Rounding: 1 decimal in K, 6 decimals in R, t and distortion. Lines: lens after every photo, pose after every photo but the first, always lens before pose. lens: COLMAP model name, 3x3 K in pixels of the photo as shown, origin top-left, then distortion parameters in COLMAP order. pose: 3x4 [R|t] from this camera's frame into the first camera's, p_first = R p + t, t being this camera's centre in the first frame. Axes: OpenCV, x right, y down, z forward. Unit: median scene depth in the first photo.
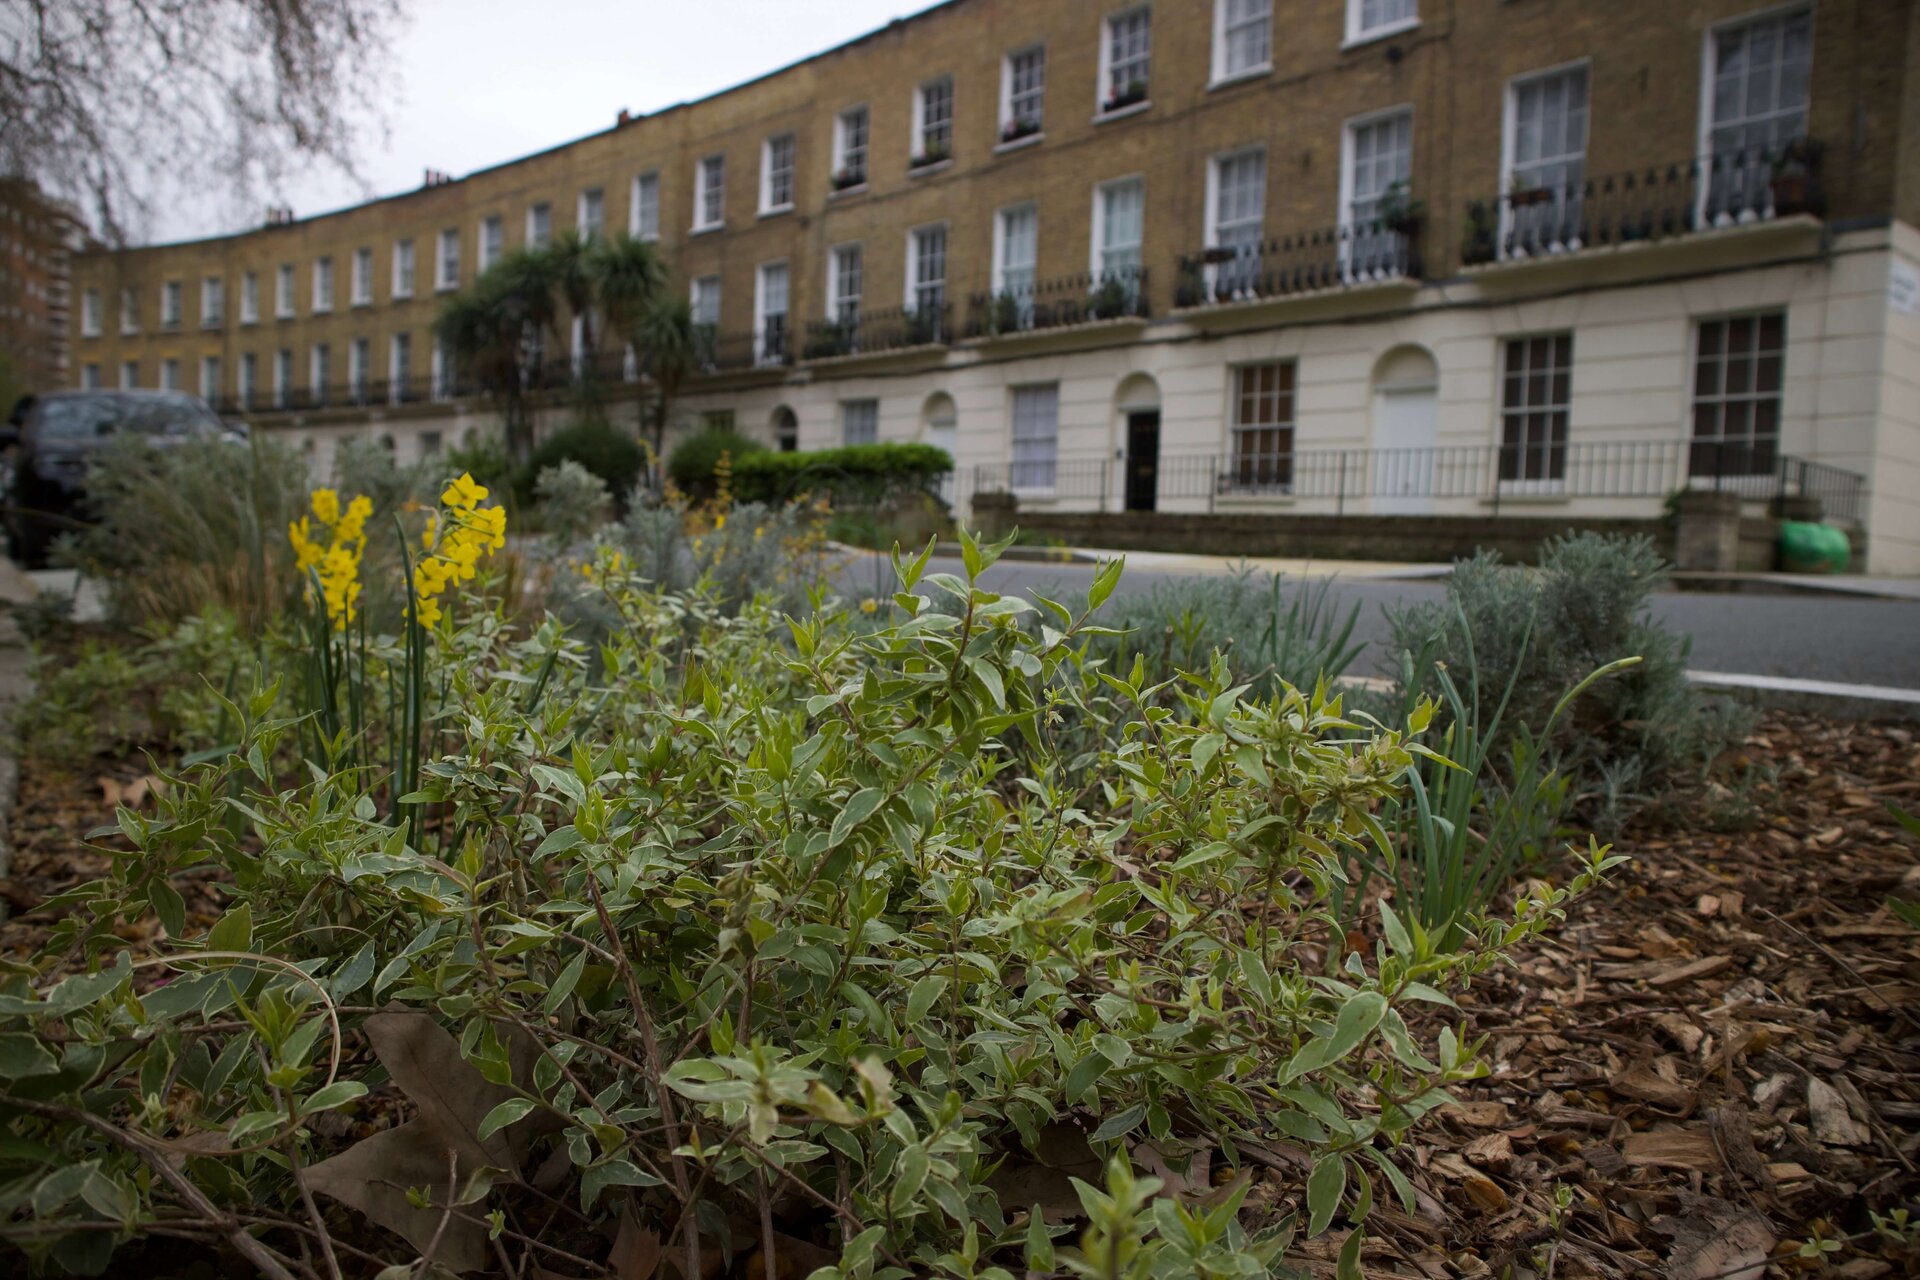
lens RADIAL K [[1317.9, 0, 960.0], [0, 1317.9, 640.0], [0, 0, 1]] dist [-0.137166, 0.081082]
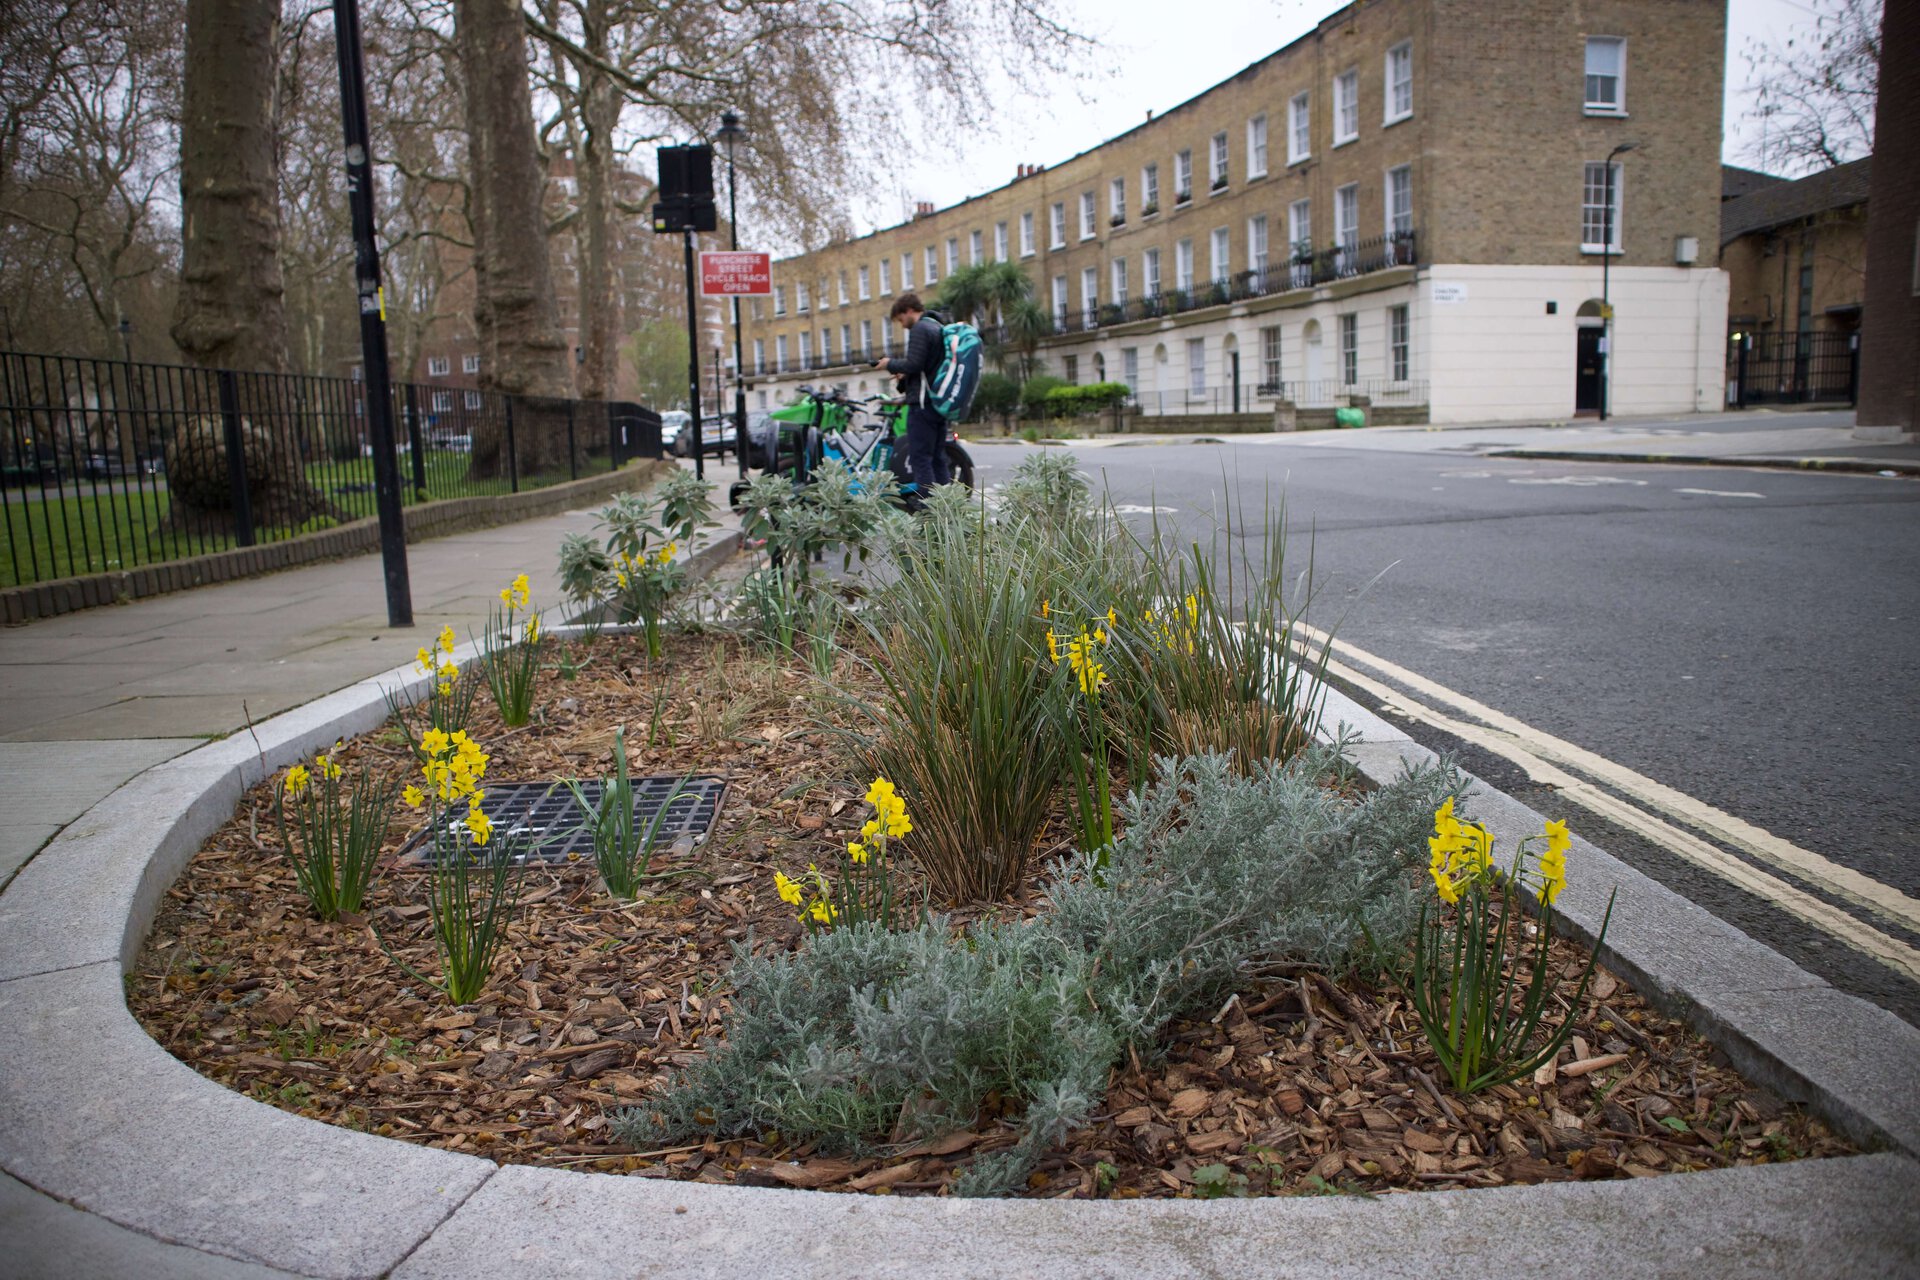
lens RADIAL K [[1308.0, 0, 957.0], [0, 1308.0, 628.3], [0, 0, 1]] dist [-0.135950, 0.079703]
pose [[0.905506, -0.014376, -0.424089, 0.609931], [0.054183, 0.995162, 0.081955, 0.050970], [0.420859, -0.097189, 0.901904, -0.972571]]
